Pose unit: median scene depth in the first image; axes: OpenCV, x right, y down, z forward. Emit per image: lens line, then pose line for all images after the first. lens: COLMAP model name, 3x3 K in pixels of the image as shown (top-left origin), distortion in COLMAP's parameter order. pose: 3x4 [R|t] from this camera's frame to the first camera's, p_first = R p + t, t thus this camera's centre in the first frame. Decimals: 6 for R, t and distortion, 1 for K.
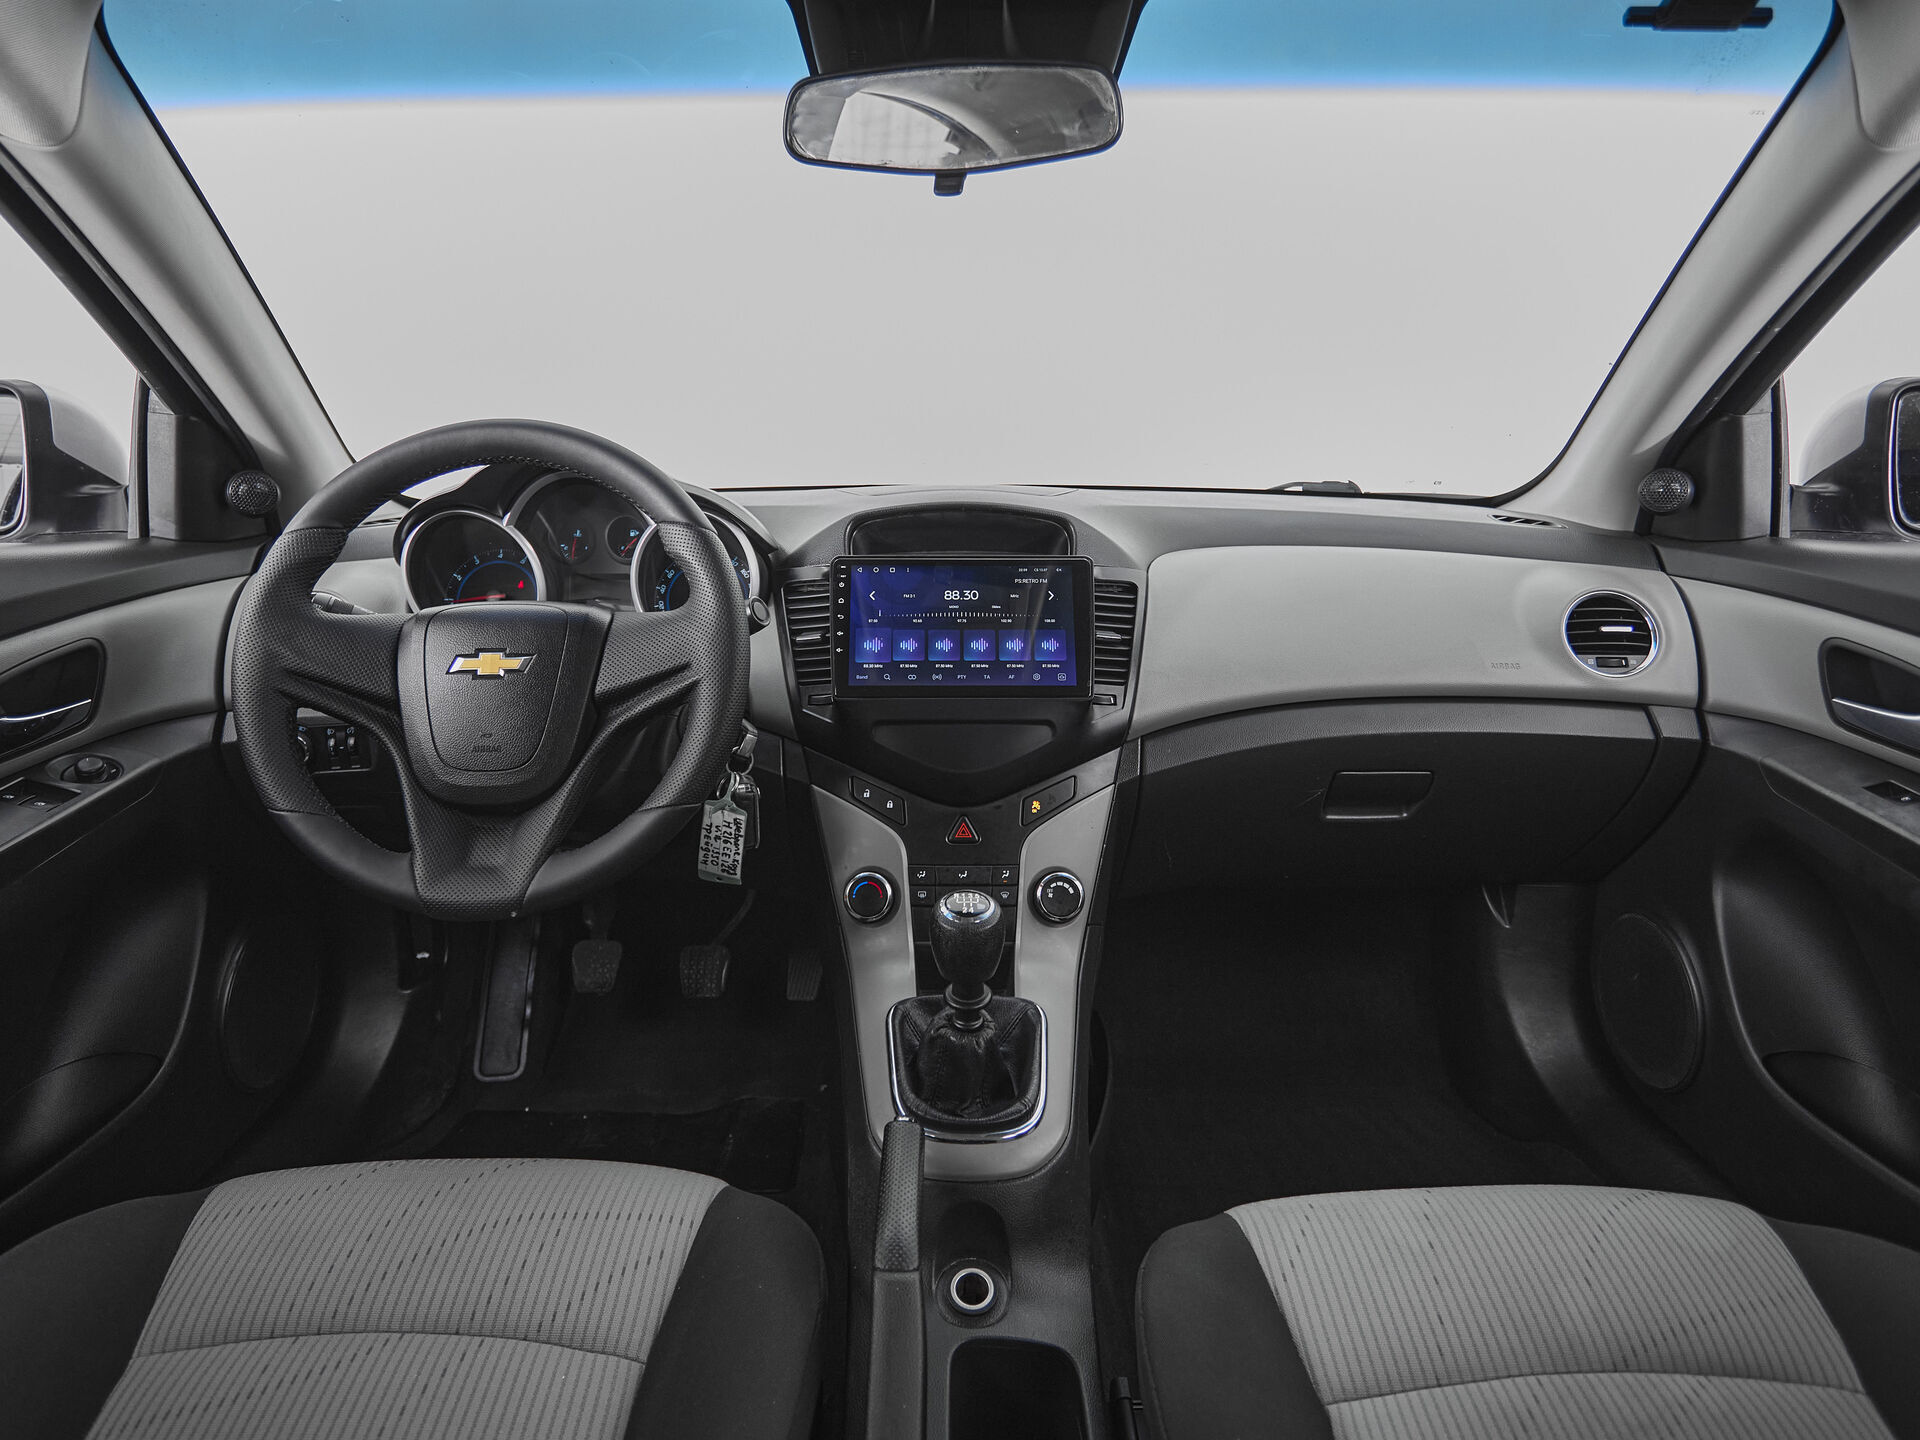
lens RADIAL K [[1041.0, 0, 960.0], [0, 1041.0, 720.0], [0, 0, 1]] dist [0.002176, 0.000004]
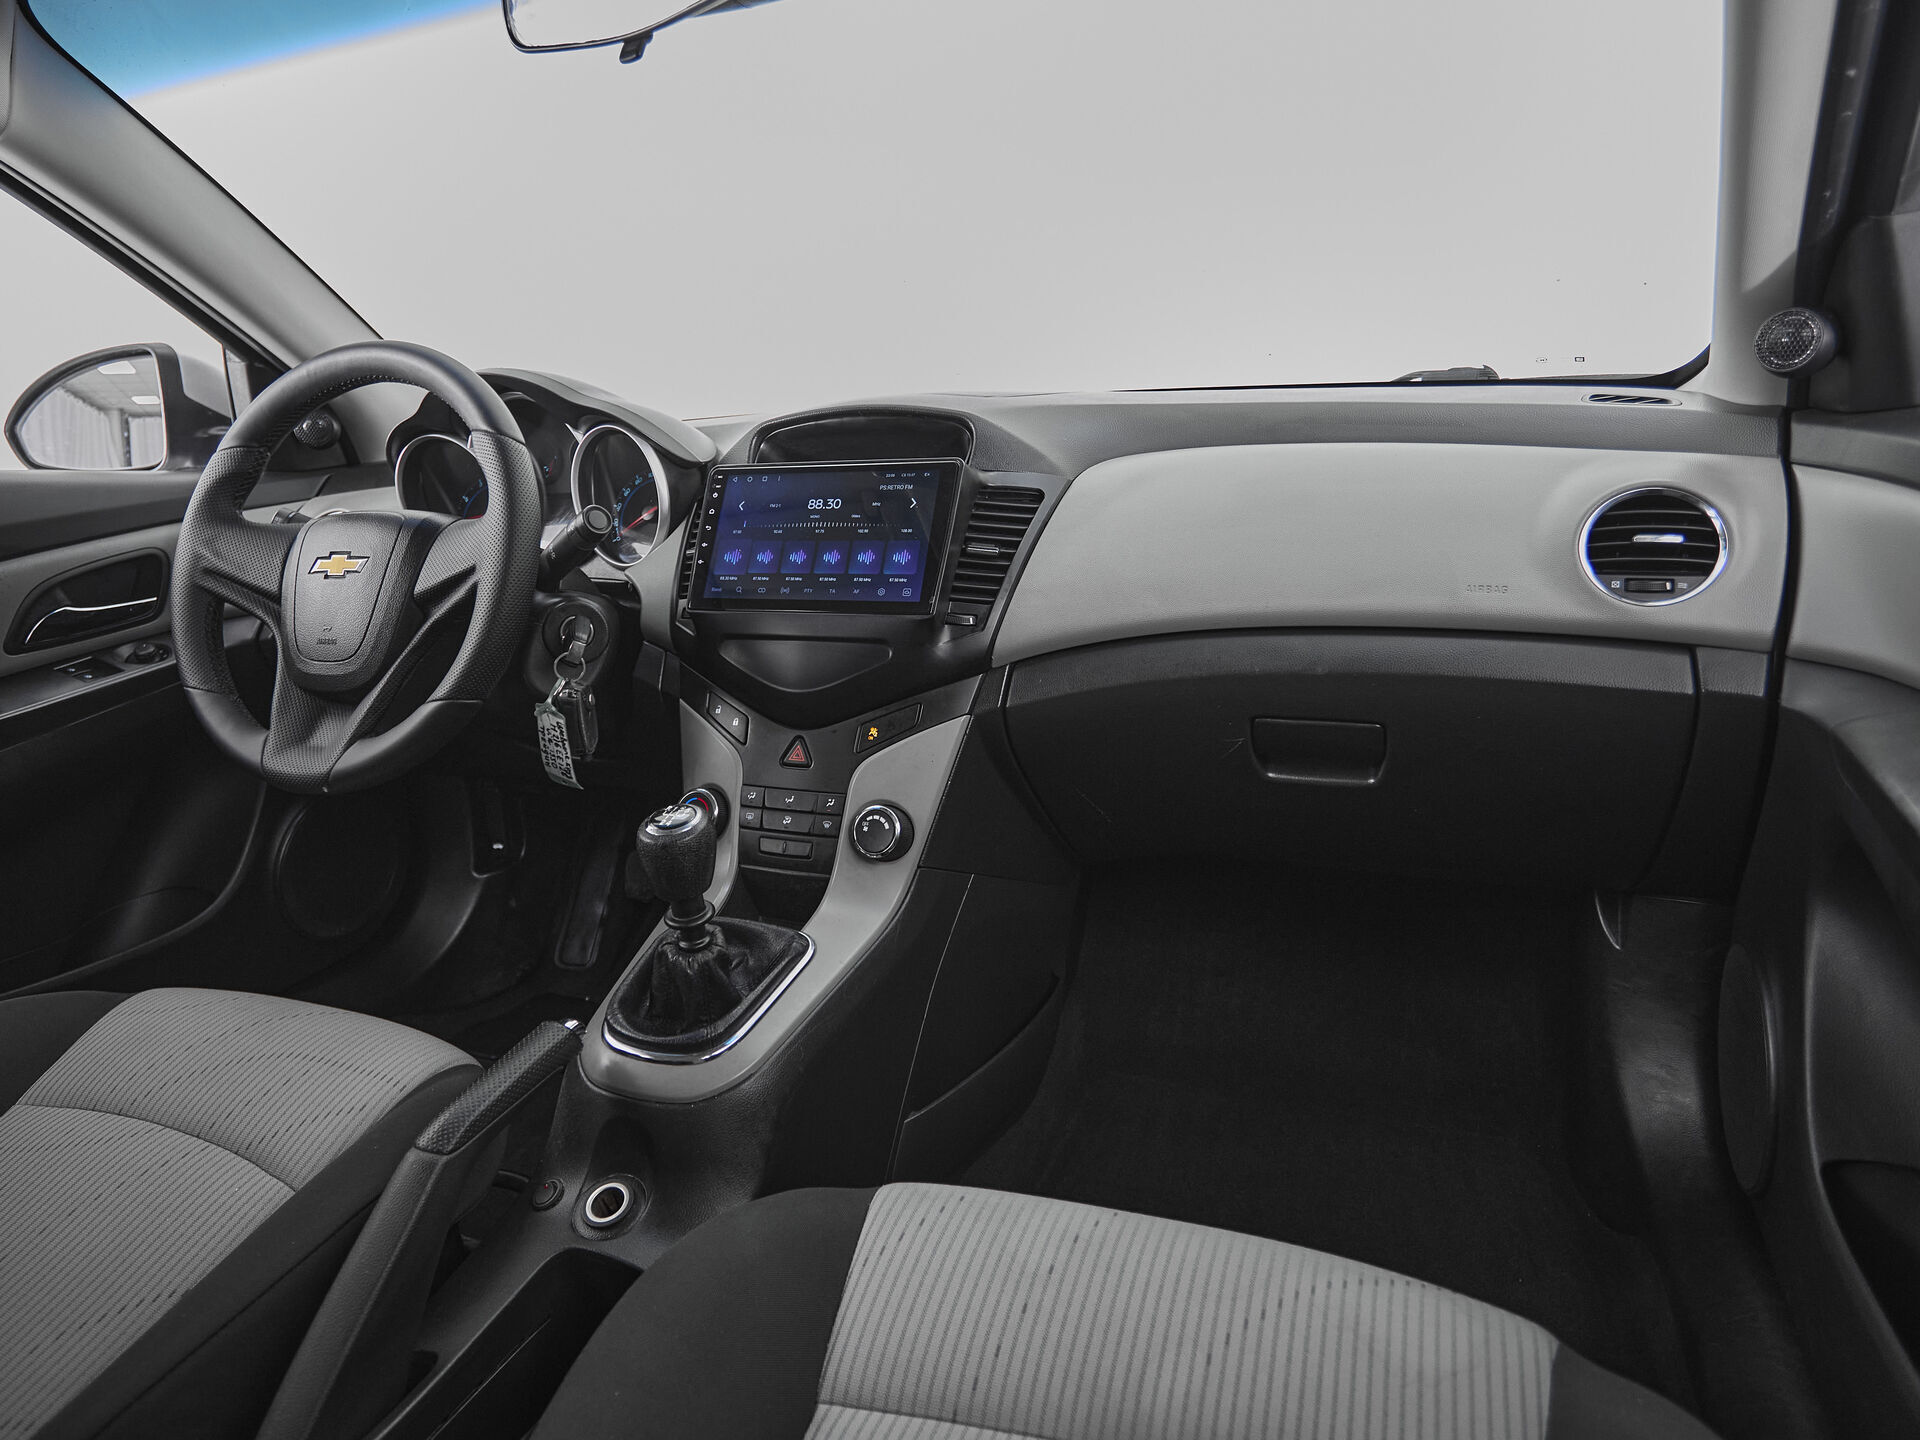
lens RADIAL K [[1090.8, 0, 960.0], [0, 1090.8, 720.0], [0, 0, 1]] dist [-0.001583, -0.000457]
pose [[0.929661, 0.055629, -0.364193, 0.477737], [-0.042465, 0.998126, 0.044061, 0.024864], [0.365962, -0.025496, 0.930281, 0.129365]]
